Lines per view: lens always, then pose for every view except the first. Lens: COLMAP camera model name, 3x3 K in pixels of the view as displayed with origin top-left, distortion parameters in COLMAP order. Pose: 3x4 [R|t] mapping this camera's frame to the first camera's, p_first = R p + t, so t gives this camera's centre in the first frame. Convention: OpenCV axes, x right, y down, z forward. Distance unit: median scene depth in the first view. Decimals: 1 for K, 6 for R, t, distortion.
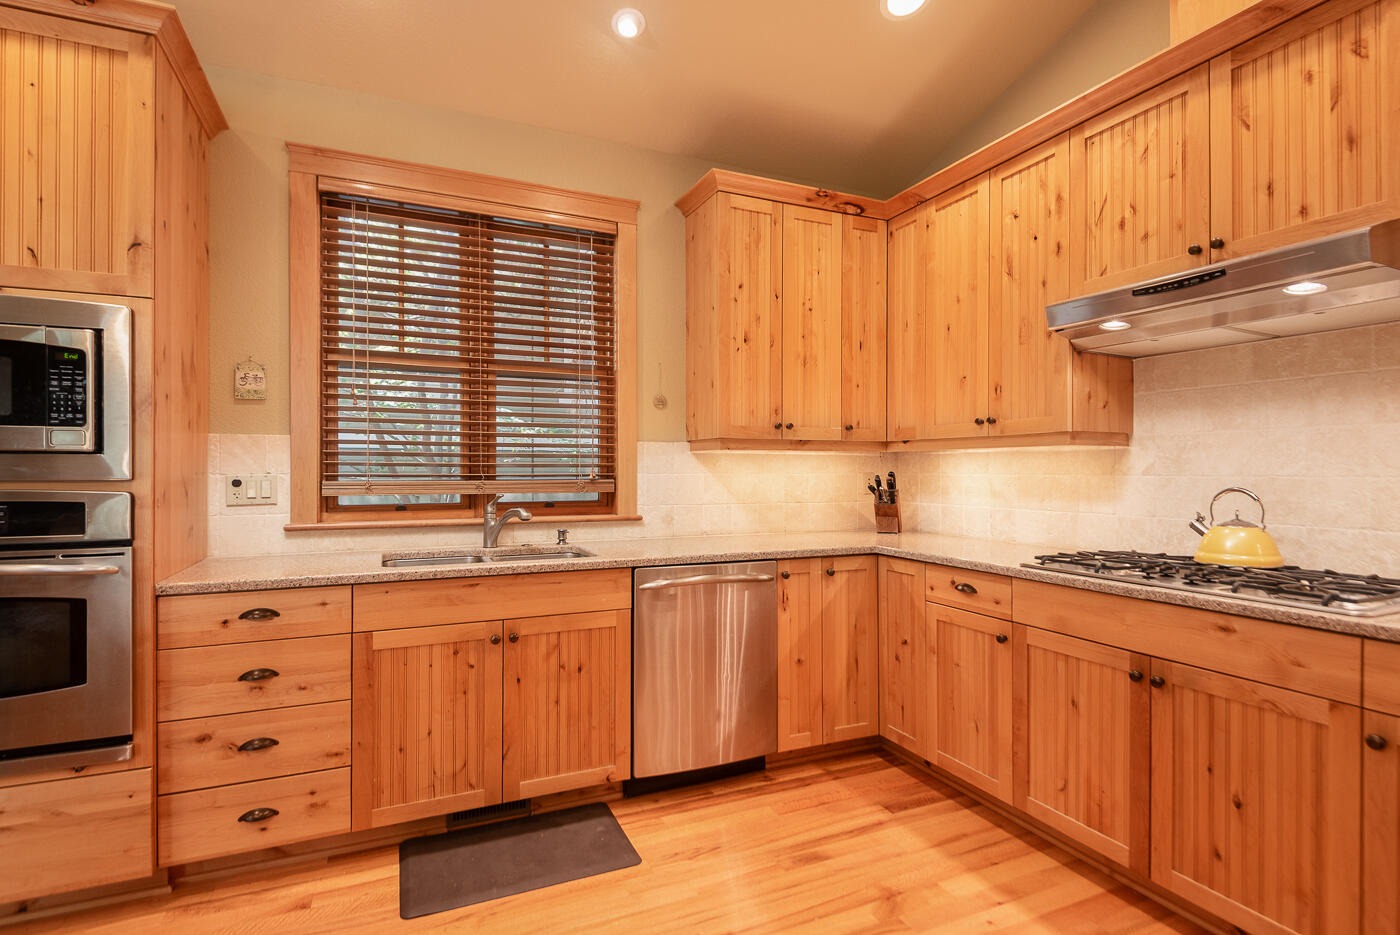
lens RADIAL K [[671.4, 0, 692.0], [0, 671.4, 469.2], [0, 0, 1]] dist [-0.007182, -0.004734]
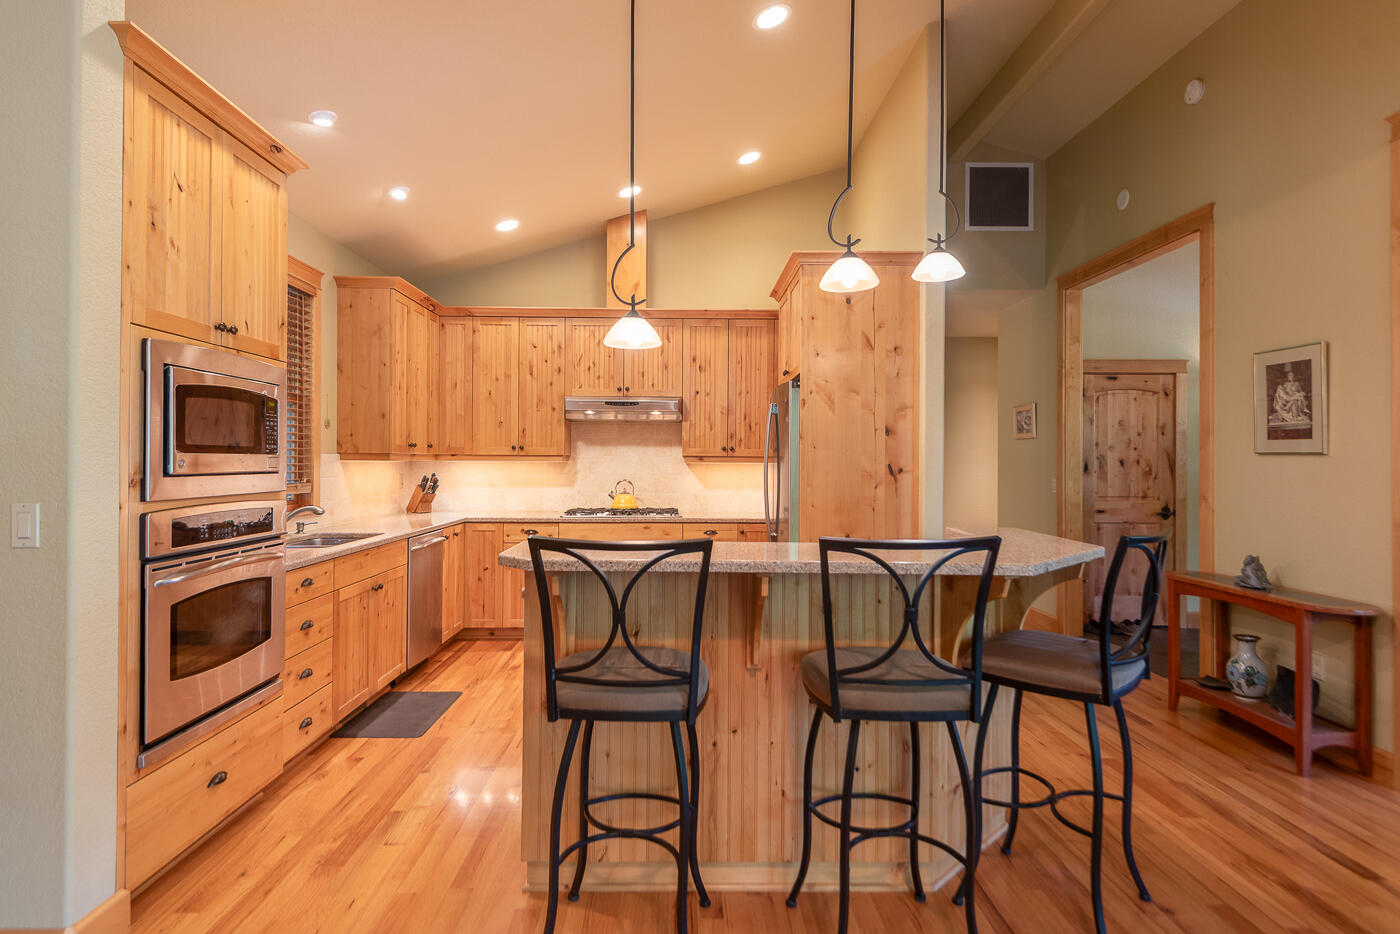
lens RADIAL K [[731.6, 0, 666.4], [0, 731.6, 457.9], [0, 0, 1]] dist [0.022045, -0.004130]
pose [[0.416095, 0.005838, 0.909302, -1.542791], [-0.004526, 0.999980, -0.004349, -0.041020], [-0.909310, -0.002306, 0.416113, -0.313752]]
